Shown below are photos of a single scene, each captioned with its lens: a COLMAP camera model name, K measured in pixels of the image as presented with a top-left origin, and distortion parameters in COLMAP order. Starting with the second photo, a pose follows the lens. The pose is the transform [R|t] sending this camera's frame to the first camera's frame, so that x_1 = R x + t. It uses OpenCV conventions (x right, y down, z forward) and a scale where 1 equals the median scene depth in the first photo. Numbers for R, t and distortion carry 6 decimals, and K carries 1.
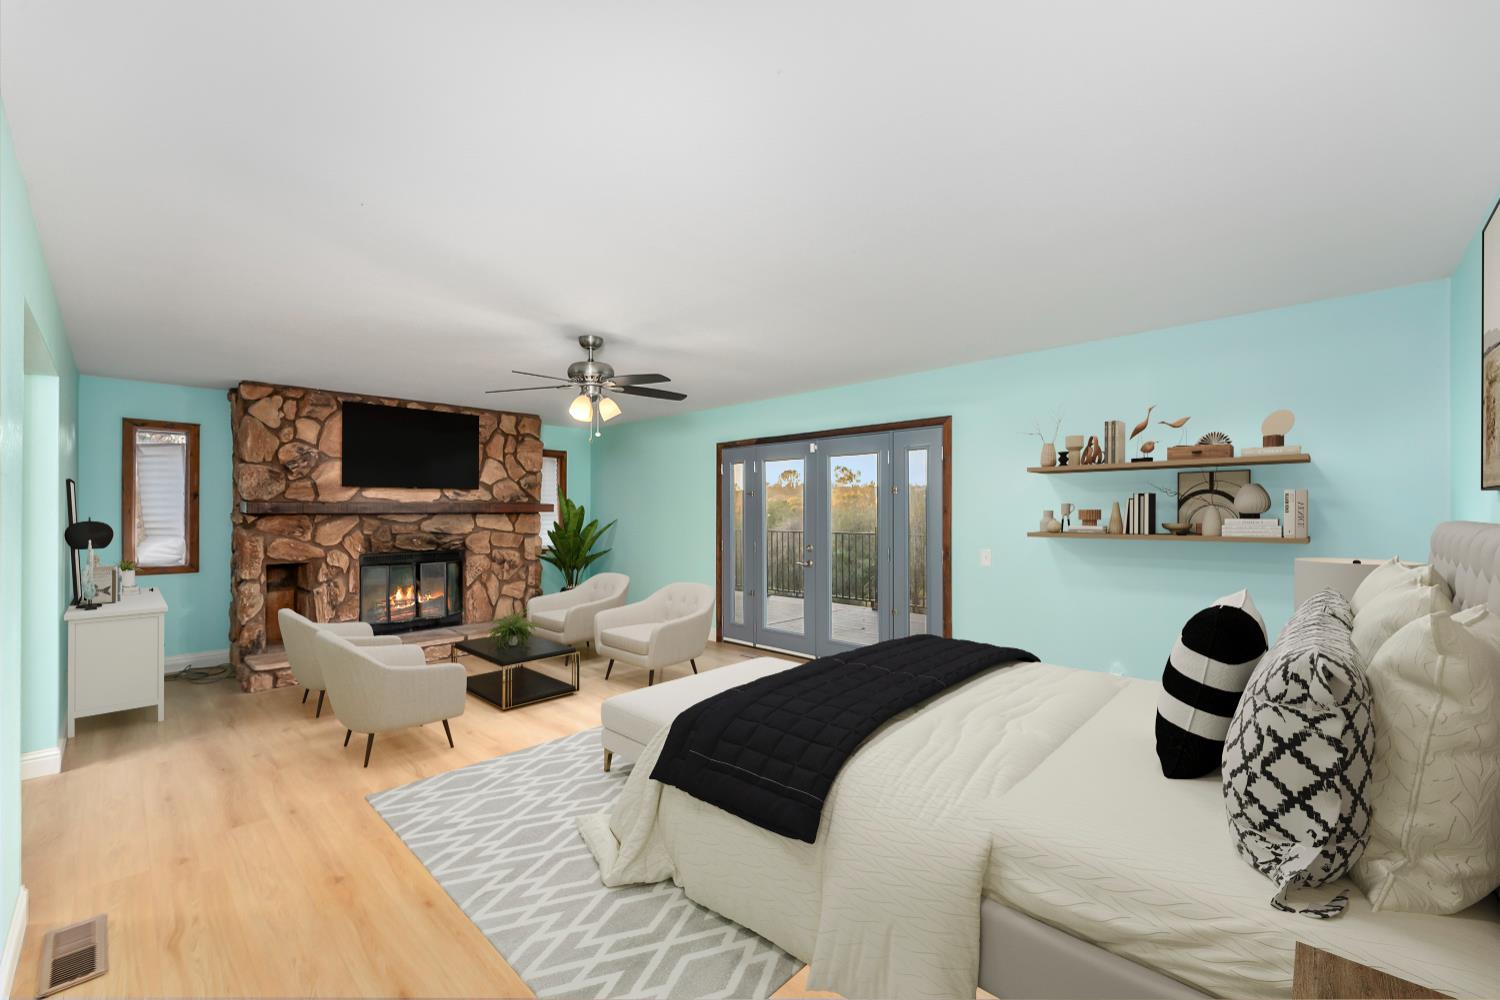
lens RADIAL K [[601.4, 0, 743.4], [0, 601.4, 507.6], [0, 0, 1]] dist [-0.022894, -0.000104]
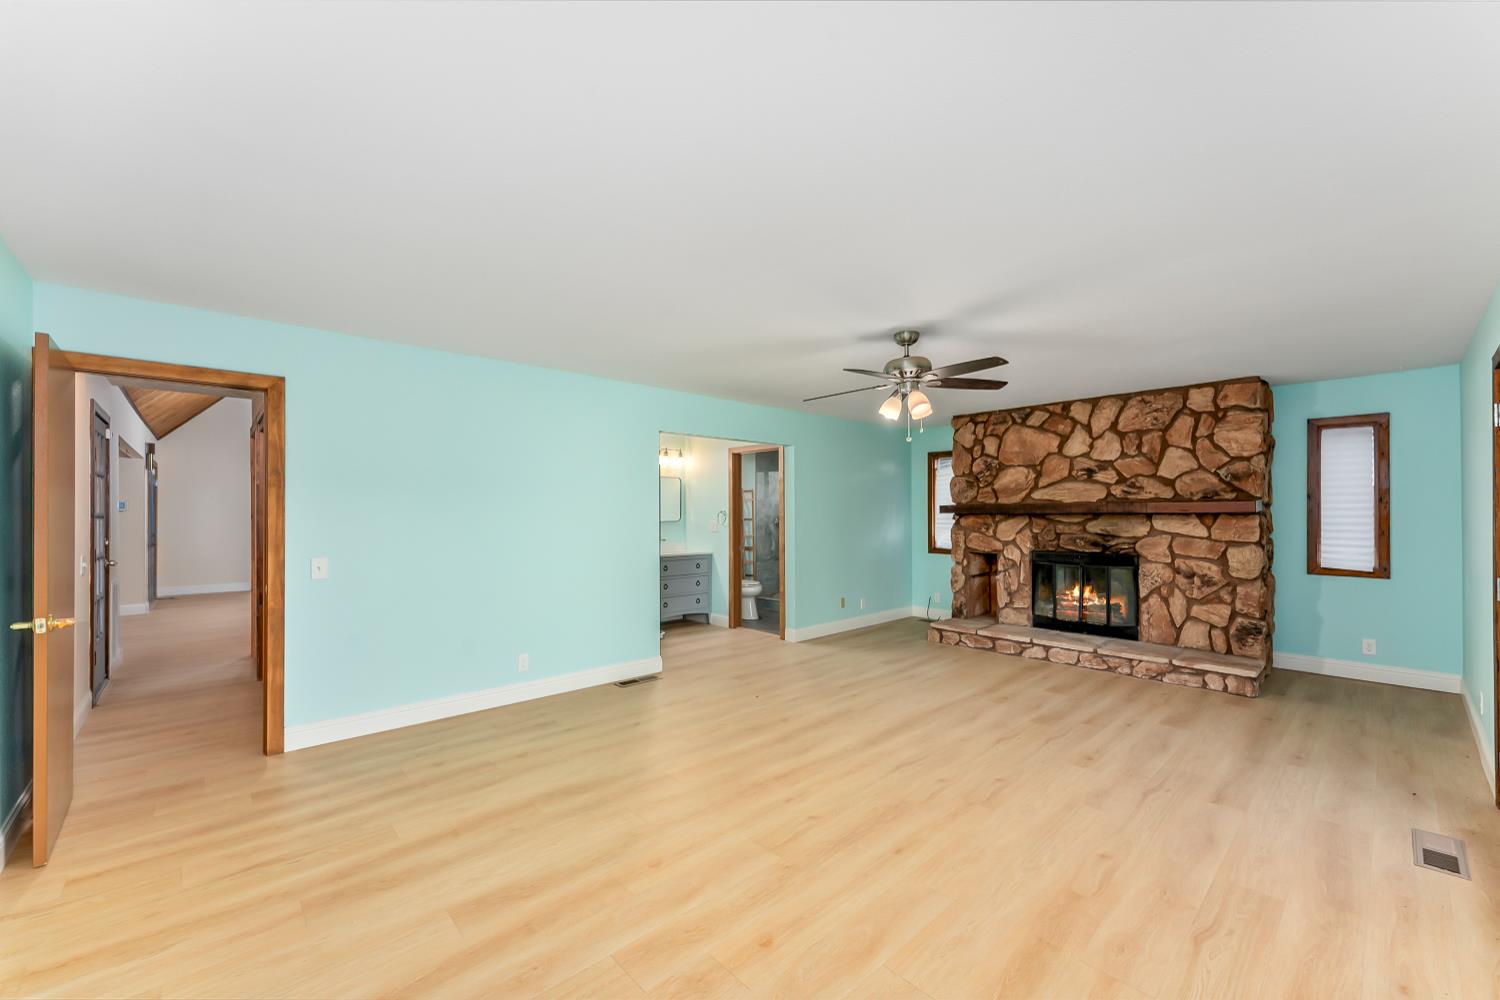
lens RADIAL K [[601.4, 0, 736.5], [0, 601.4, 506.7], [0, 0, 1]] dist [-0.022894, -0.000104]
pose [[-0.103507, -0.009690, -0.994582, 0.481858], [0.006816, 0.999922, -0.010451, 0.004495], [0.994605, -0.007861, -0.103433, 0.529624]]
